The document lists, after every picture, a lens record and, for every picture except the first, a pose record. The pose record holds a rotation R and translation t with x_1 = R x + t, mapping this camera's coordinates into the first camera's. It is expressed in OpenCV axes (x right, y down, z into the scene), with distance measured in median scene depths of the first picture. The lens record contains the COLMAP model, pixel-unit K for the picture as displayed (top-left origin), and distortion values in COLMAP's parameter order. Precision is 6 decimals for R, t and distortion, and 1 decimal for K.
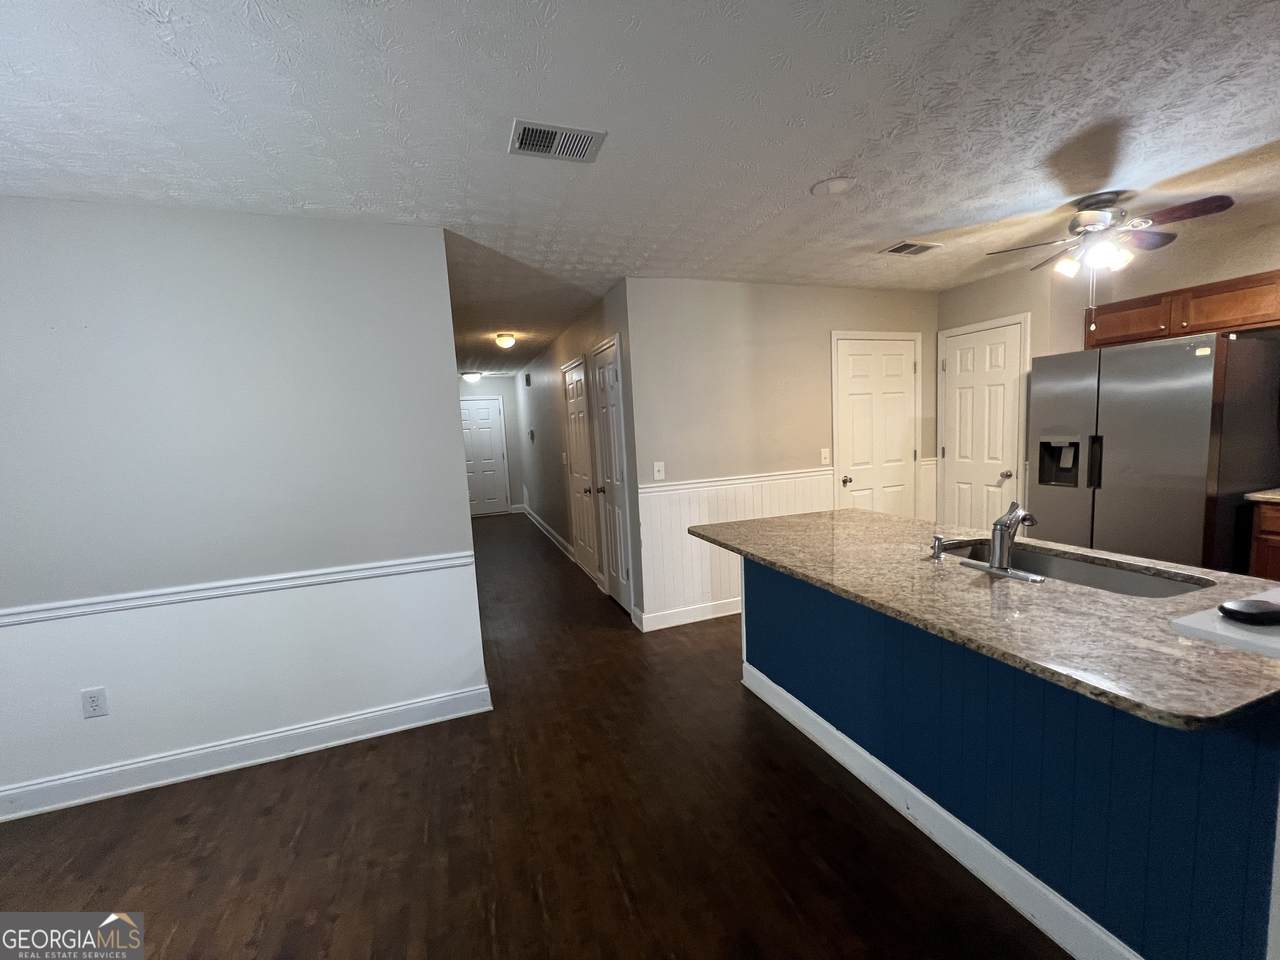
lens RADIAL K [[515.3, 0, 639.1], [0, 515.3, 481.4], [0, 0, 1]] dist [0.000015, 0.000000]
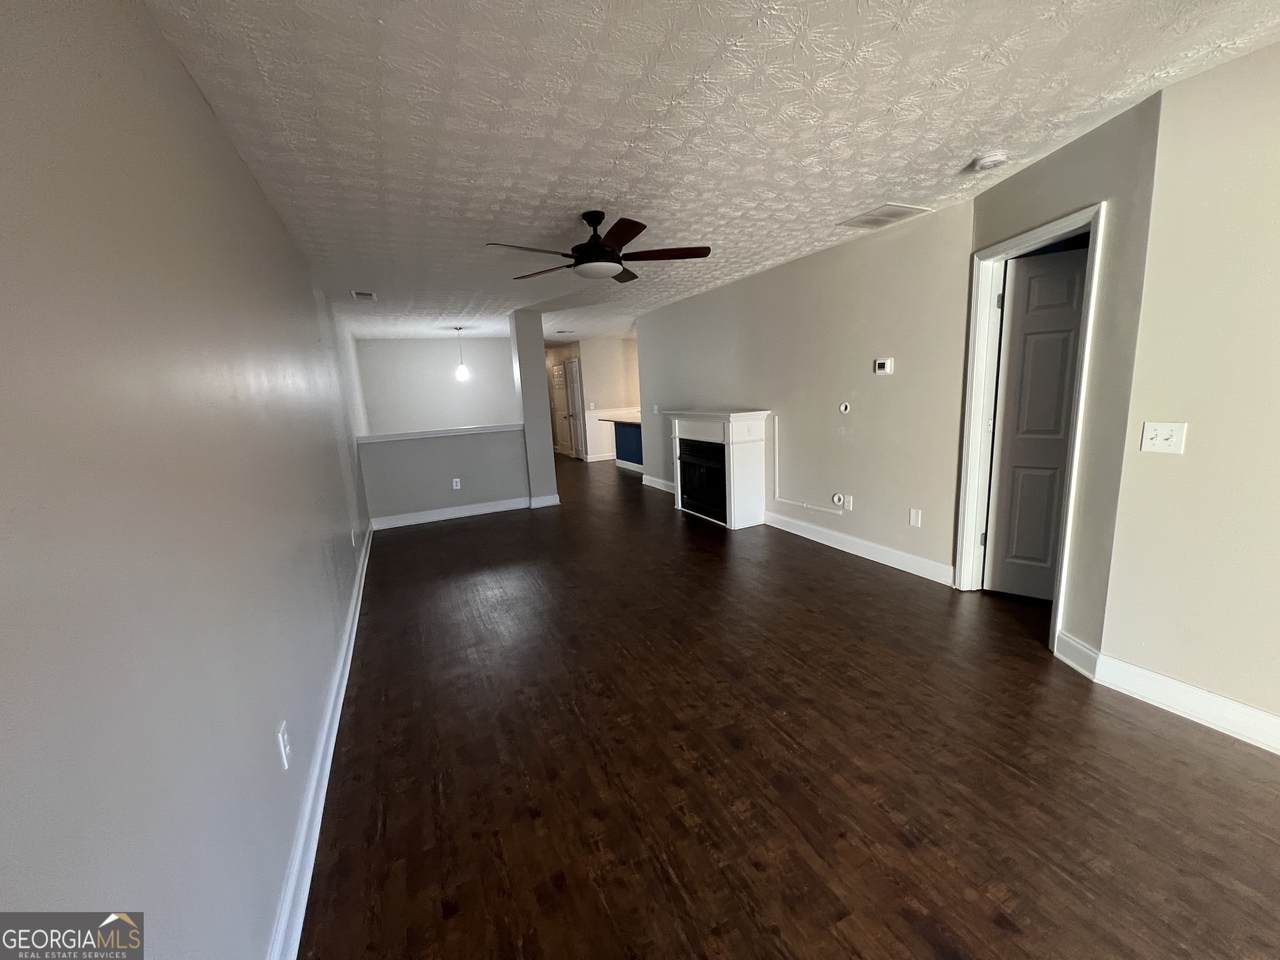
lens RADIAL K [[511.3, 0, 640.7], [0, 511.3, 480.0], [0, 0, 1]] dist [0.000026, 0.000000]
pose [[0.995674, -0.022036, 0.090261, 0.036228], [0.015143, 0.996966, 0.076349, 0.155769], [-0.091669, -0.074652, 0.992987, -1.689722]]
